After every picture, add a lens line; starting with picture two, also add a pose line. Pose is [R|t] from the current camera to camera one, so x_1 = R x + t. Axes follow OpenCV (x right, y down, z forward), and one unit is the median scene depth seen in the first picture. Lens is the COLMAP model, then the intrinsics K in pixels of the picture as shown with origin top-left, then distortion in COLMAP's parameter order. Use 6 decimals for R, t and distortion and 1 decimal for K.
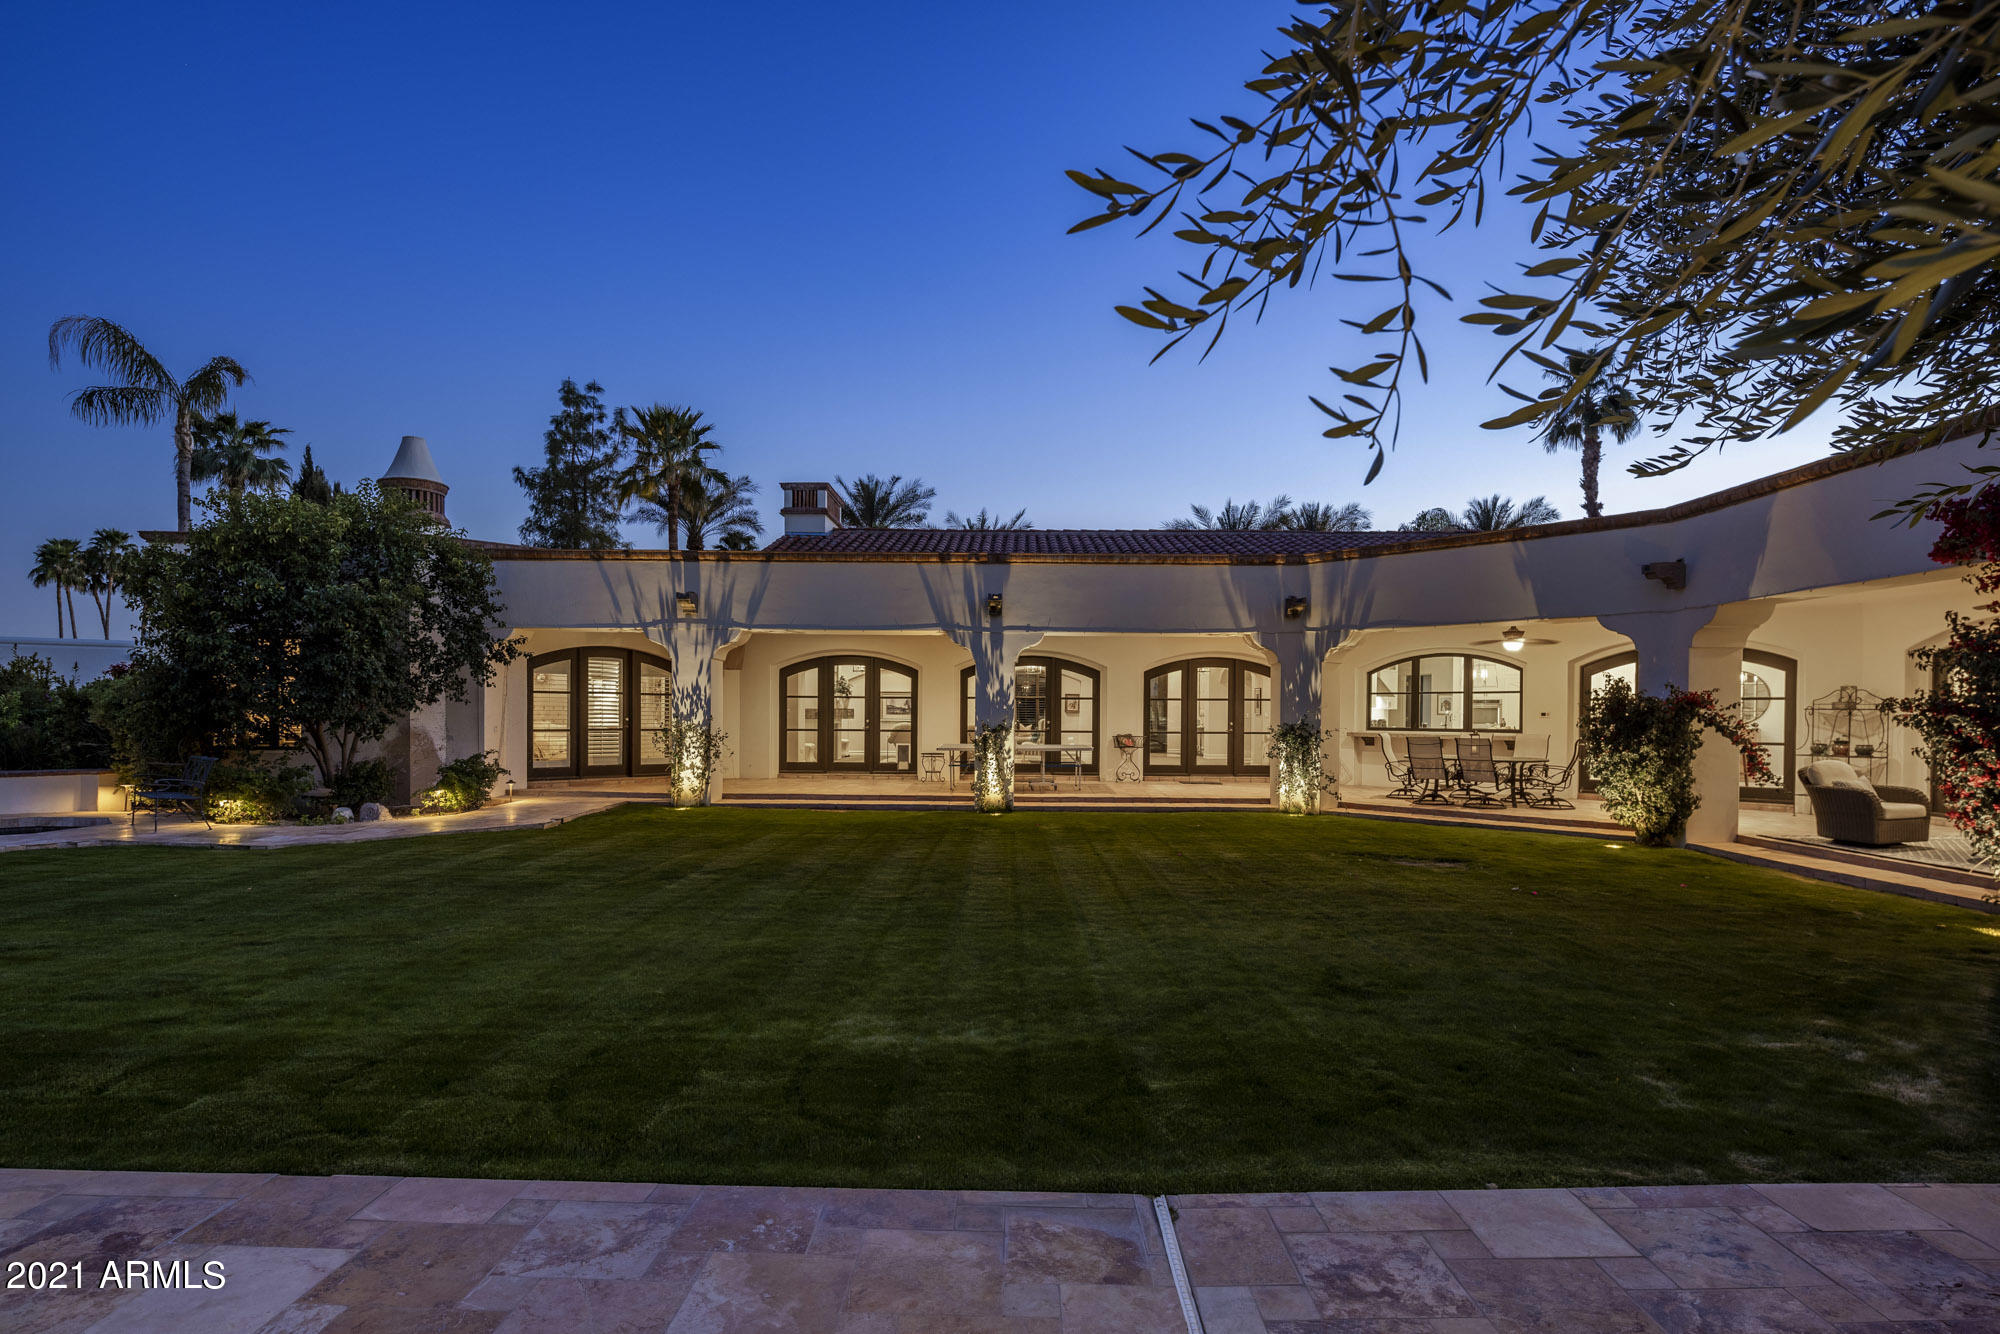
lens RADIAL K [[965.6, 0, 1001.8], [0, 965.6, 715.6], [0, 0, 1]] dist [0.001449, 0.000040]
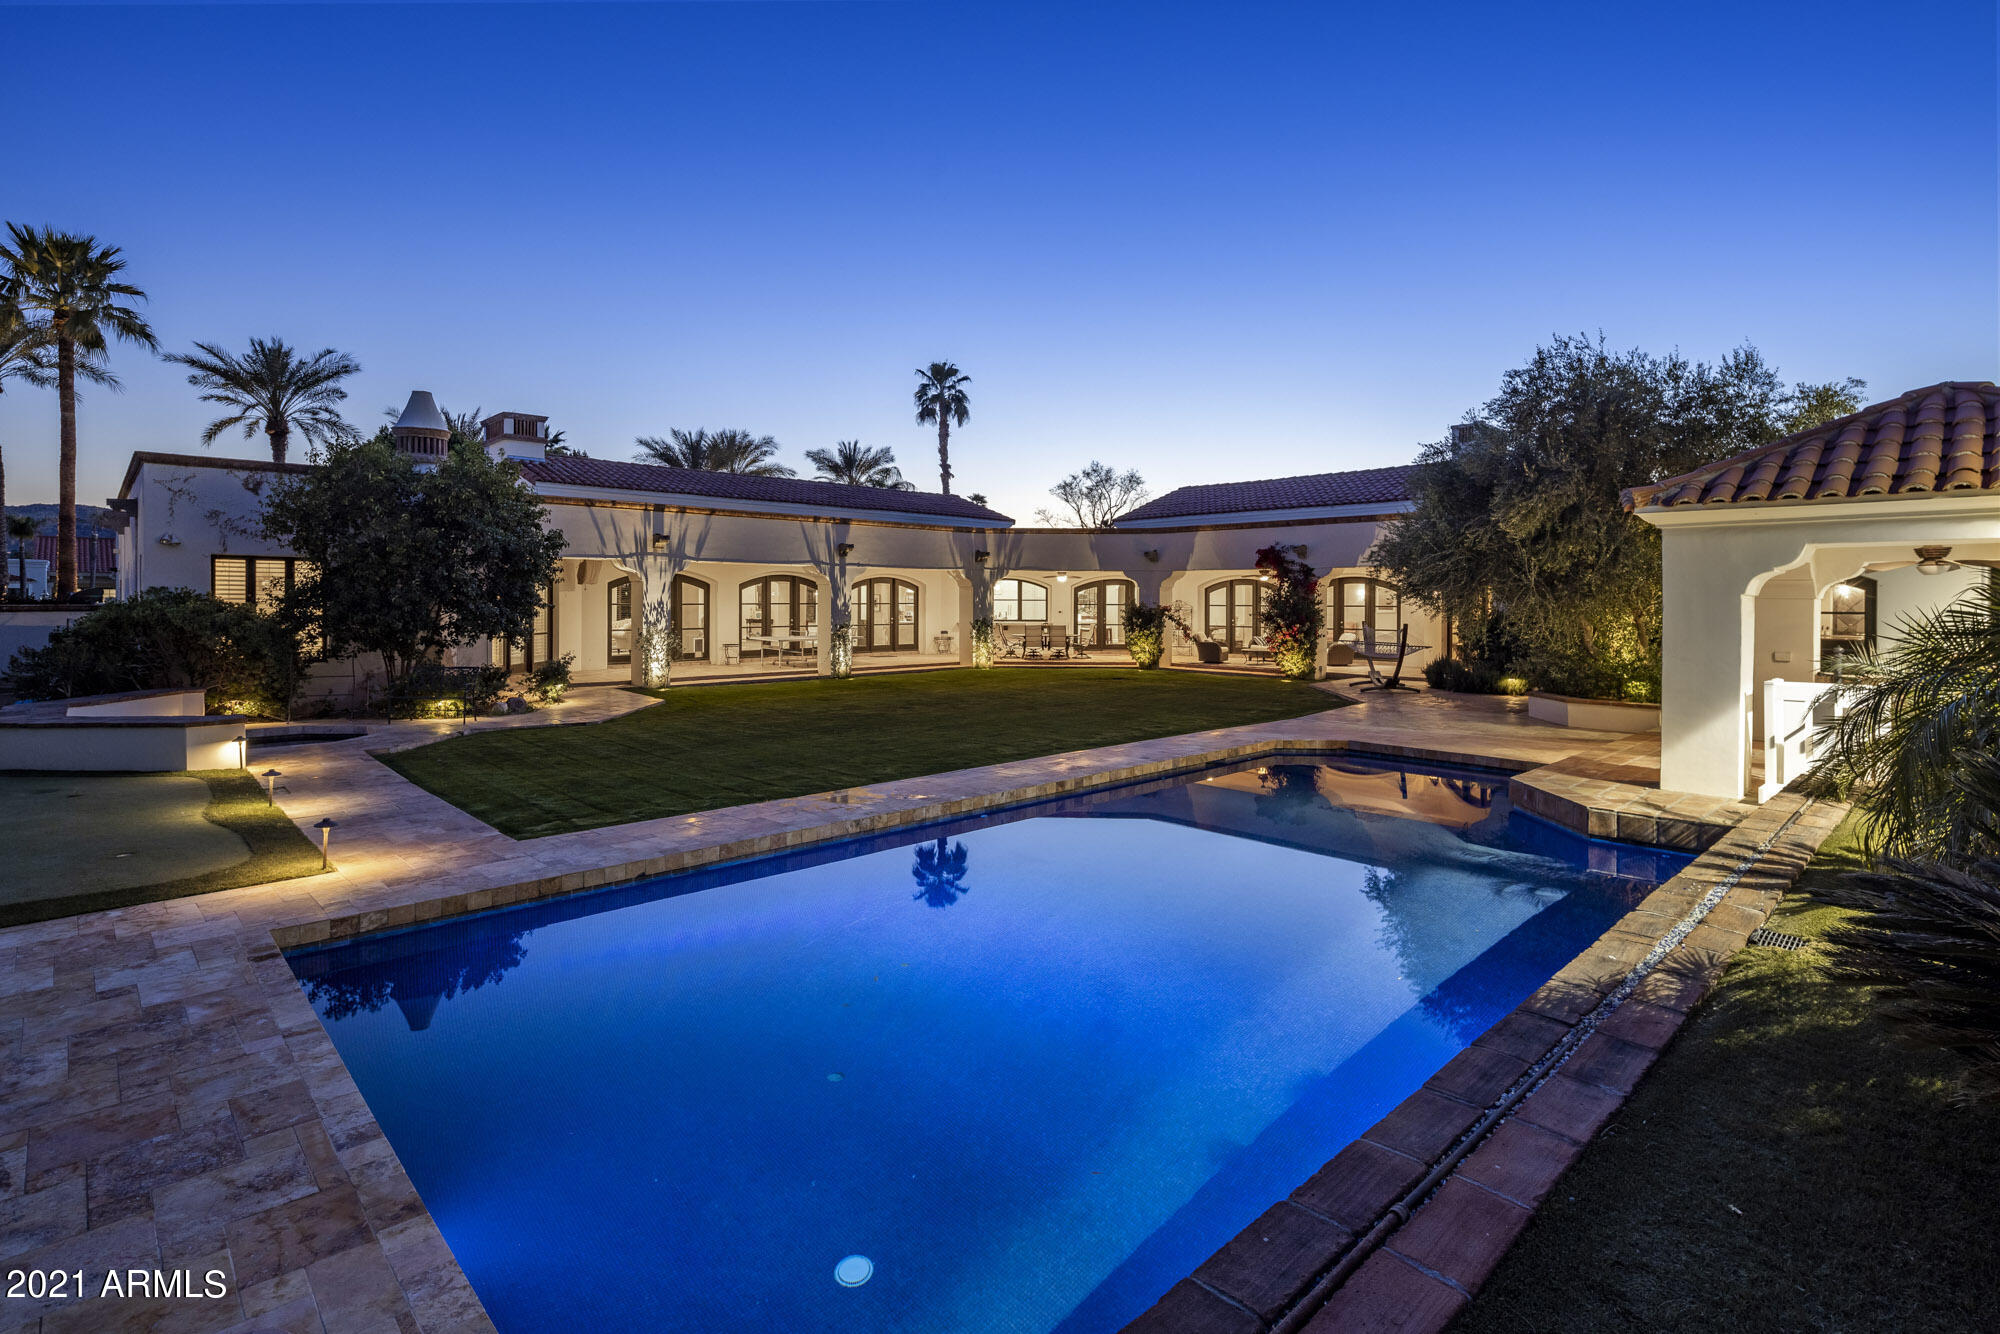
lens RADIAL K [[971.8, 0, 1003.6], [0, 971.8, 599.8], [0, 0, 1]] dist [0.017722, -0.000603]
pose [[0.710231, -0.006267, 0.703941, -0.957047], [0.003529, 0.999980, 0.005342, -0.038691], [-0.703960, -0.001310, 0.710239, -0.342378]]
